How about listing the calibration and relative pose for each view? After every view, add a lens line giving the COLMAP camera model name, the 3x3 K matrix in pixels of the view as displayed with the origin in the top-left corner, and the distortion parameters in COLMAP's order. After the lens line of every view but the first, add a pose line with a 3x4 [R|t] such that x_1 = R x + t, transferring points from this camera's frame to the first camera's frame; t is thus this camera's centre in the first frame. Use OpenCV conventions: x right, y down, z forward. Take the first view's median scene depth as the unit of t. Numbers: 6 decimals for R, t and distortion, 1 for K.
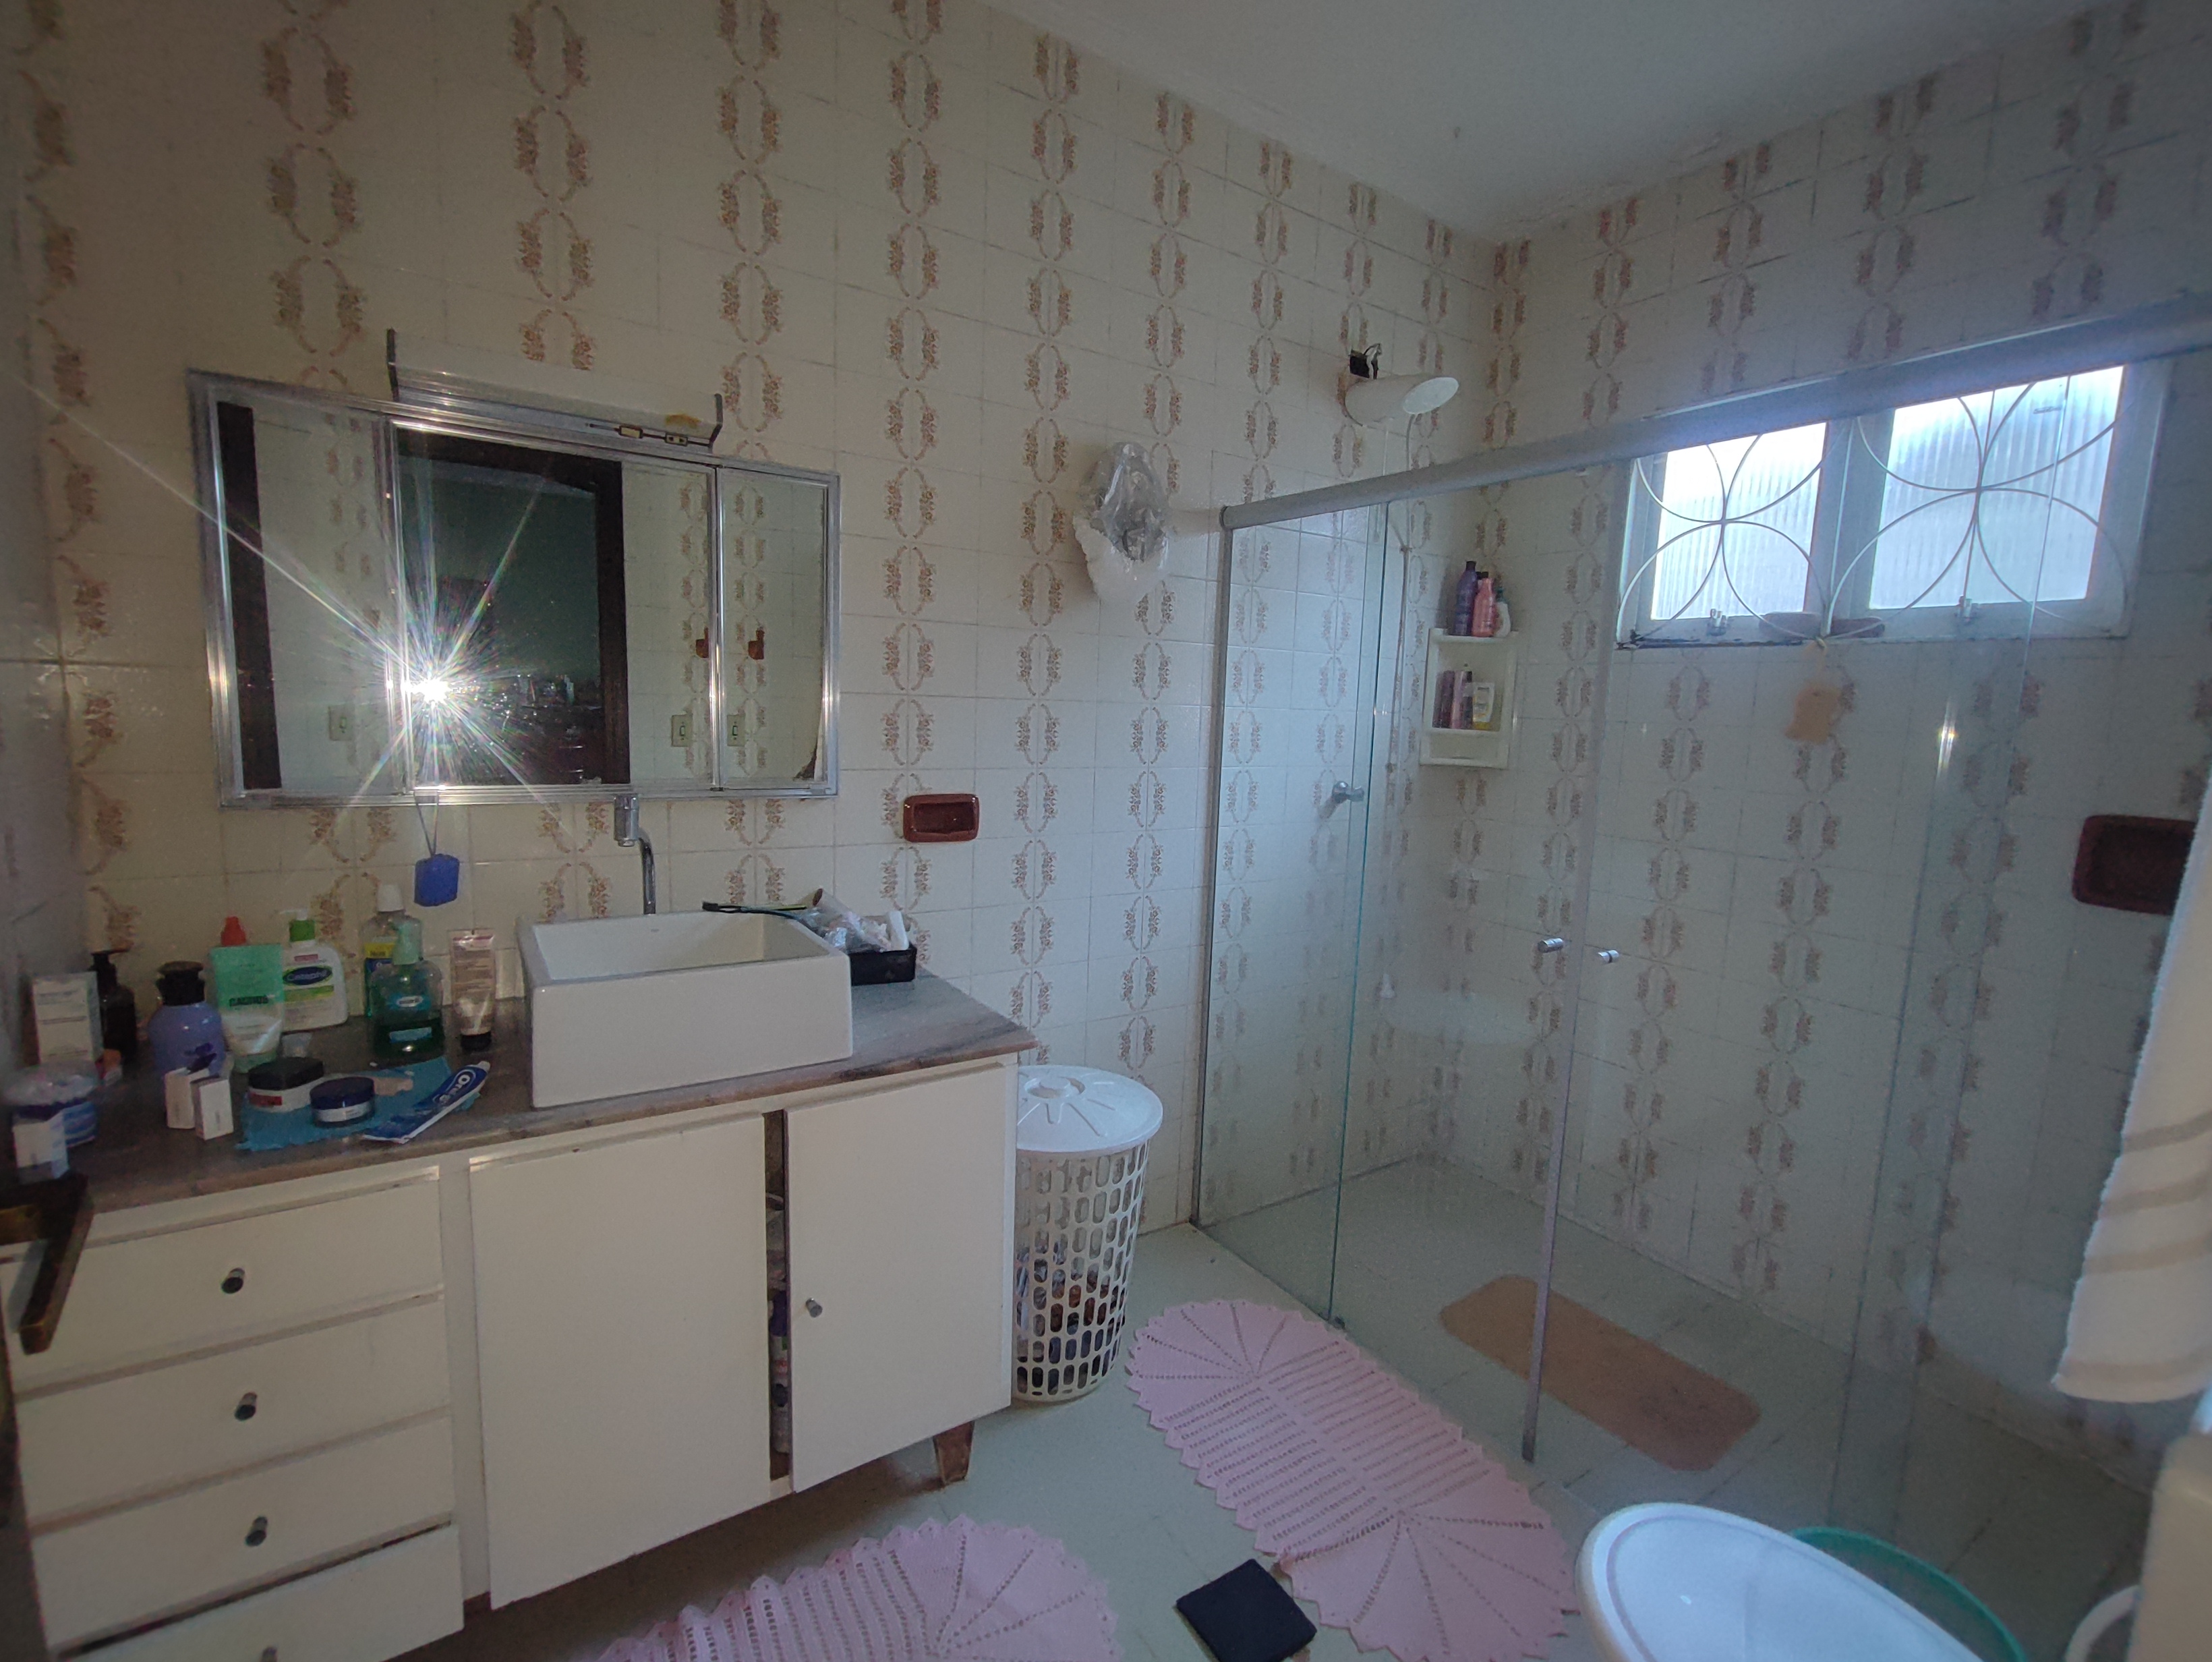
lens RADIAL K [[1003.1, 0, 1105.6], [0, 1003.1, 832.9], [0, 0, 1]] dist [-0.004998, -0.000328]
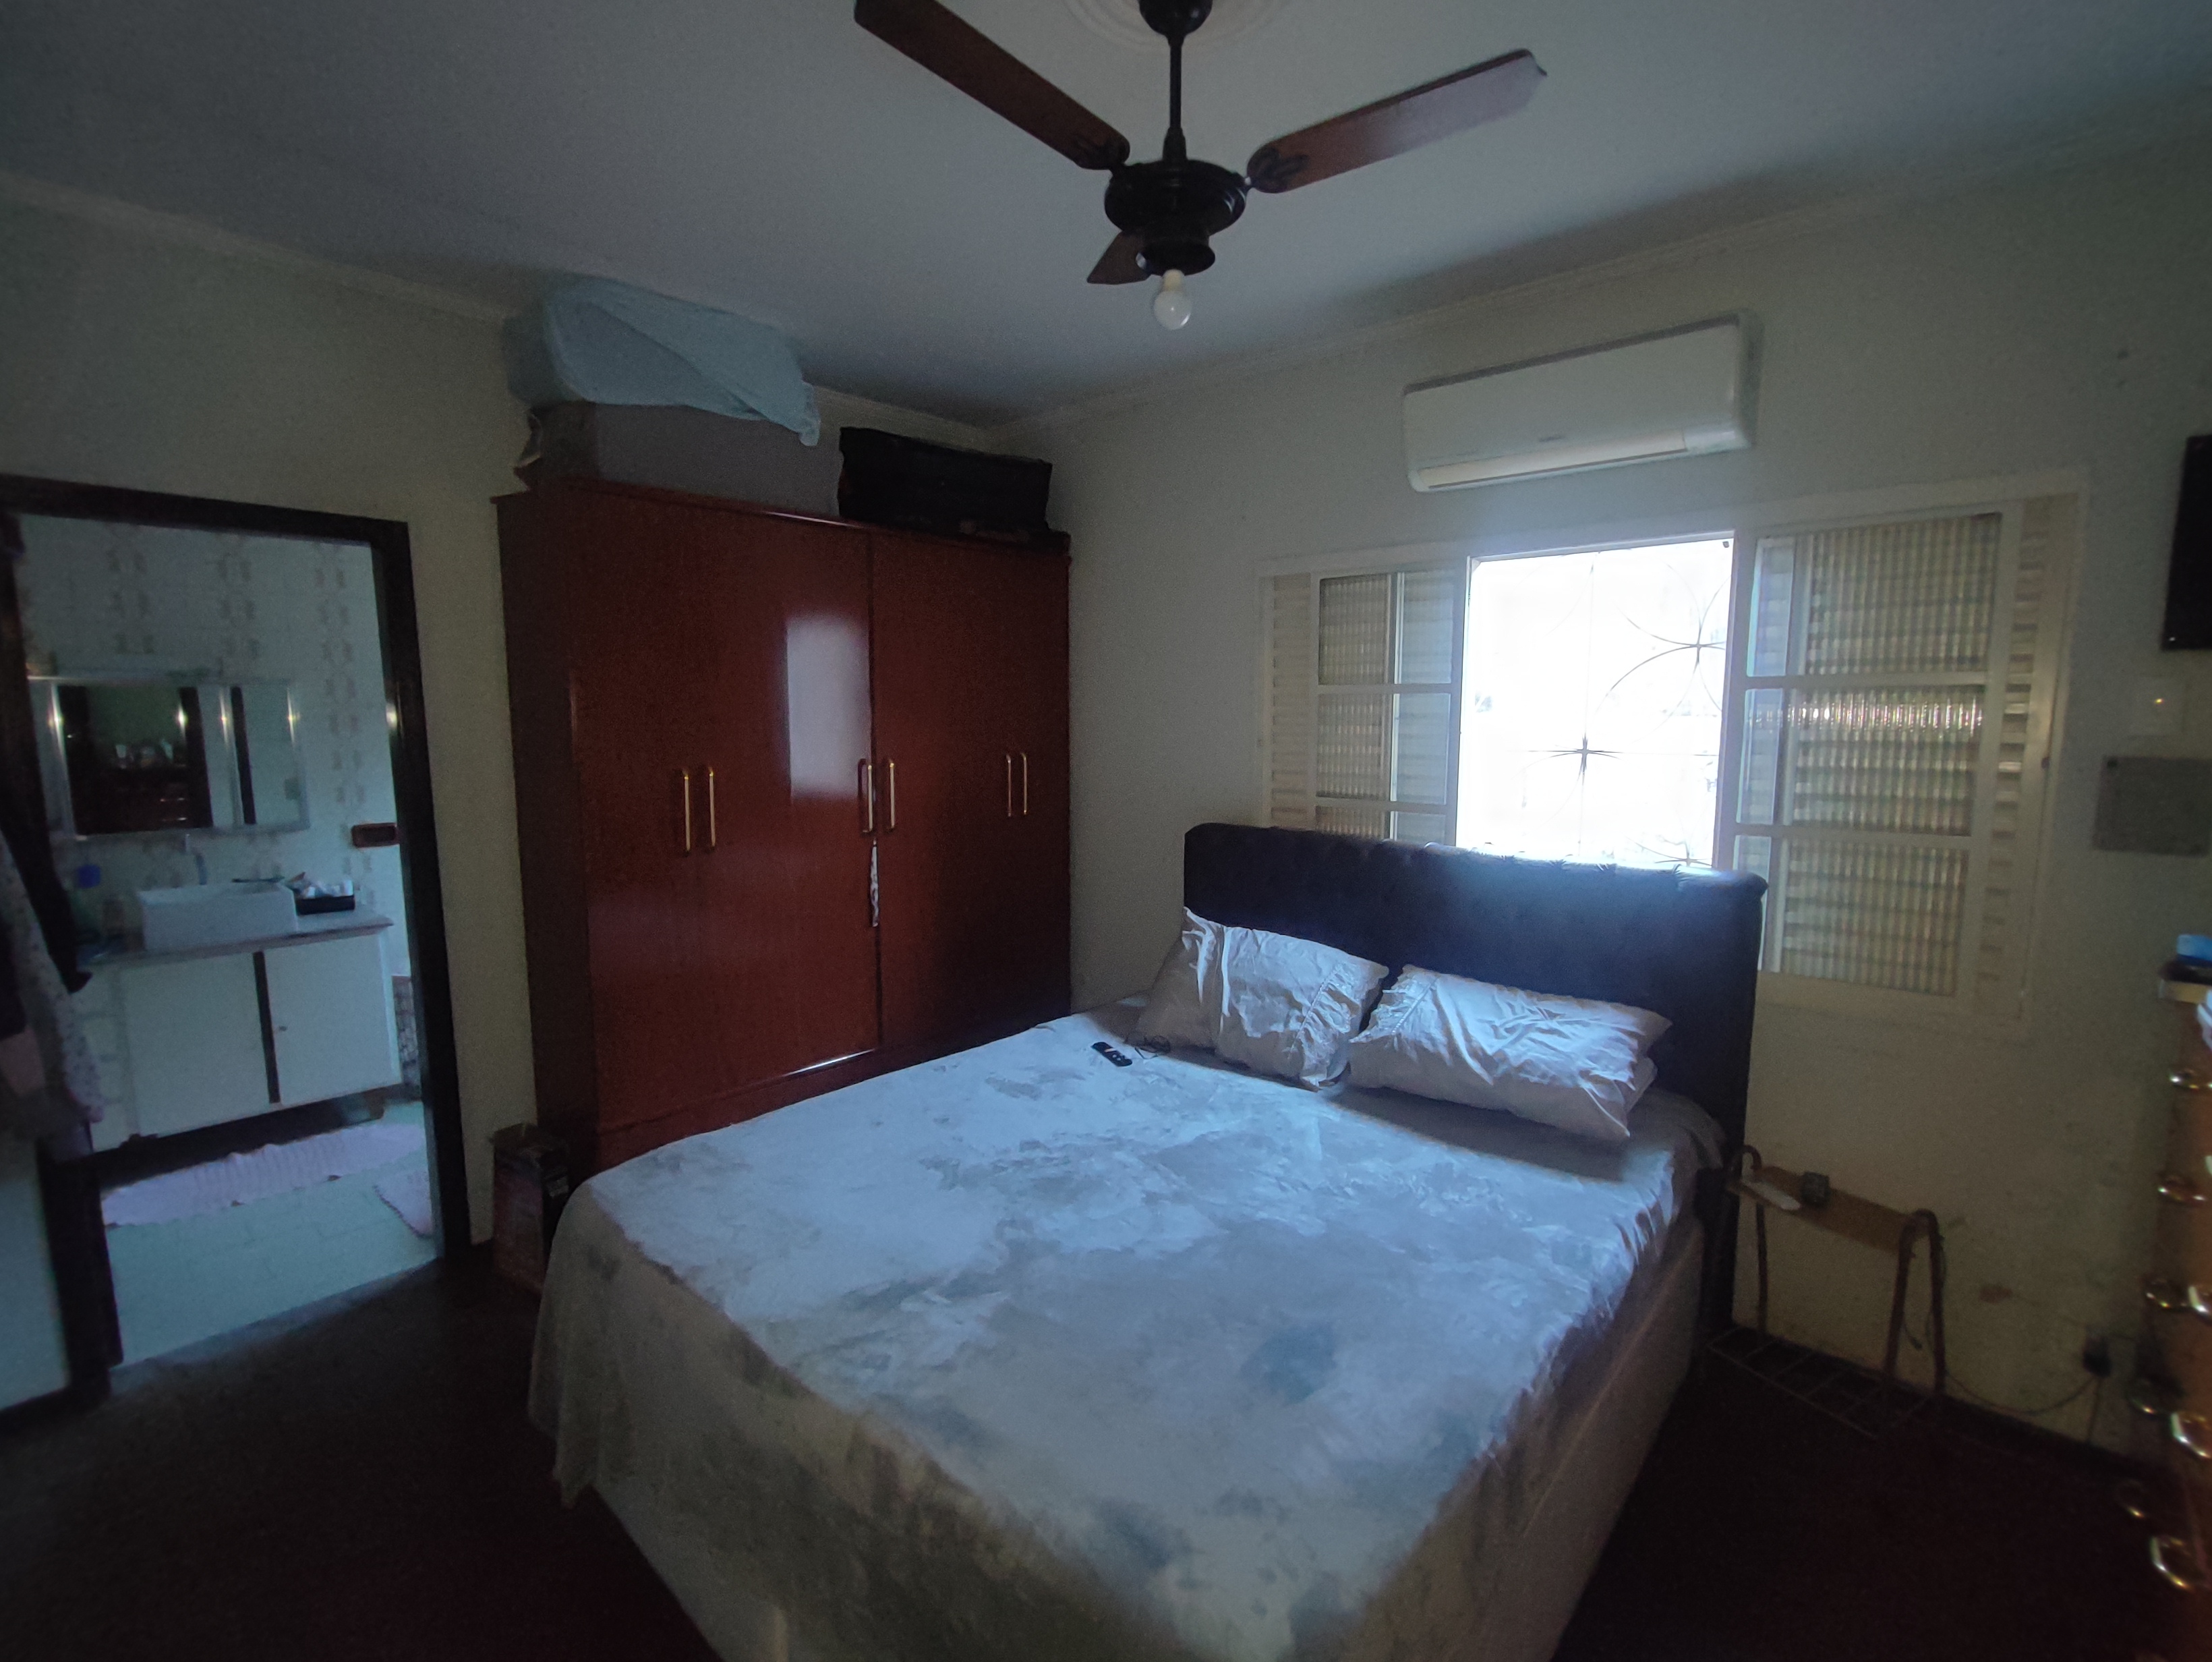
lens RADIAL K [[1003.1, 0, 1104.5], [0, 1003.1, 838.6], [0, 0, 1]] dist [-0.004998, -0.000328]
pose [[0.968311, -0.059779, 0.242488, 1.106824], [0.058045, 0.998212, 0.014292, 0.070676], [-0.242909, 0.000236, 0.970049, -1.907797]]
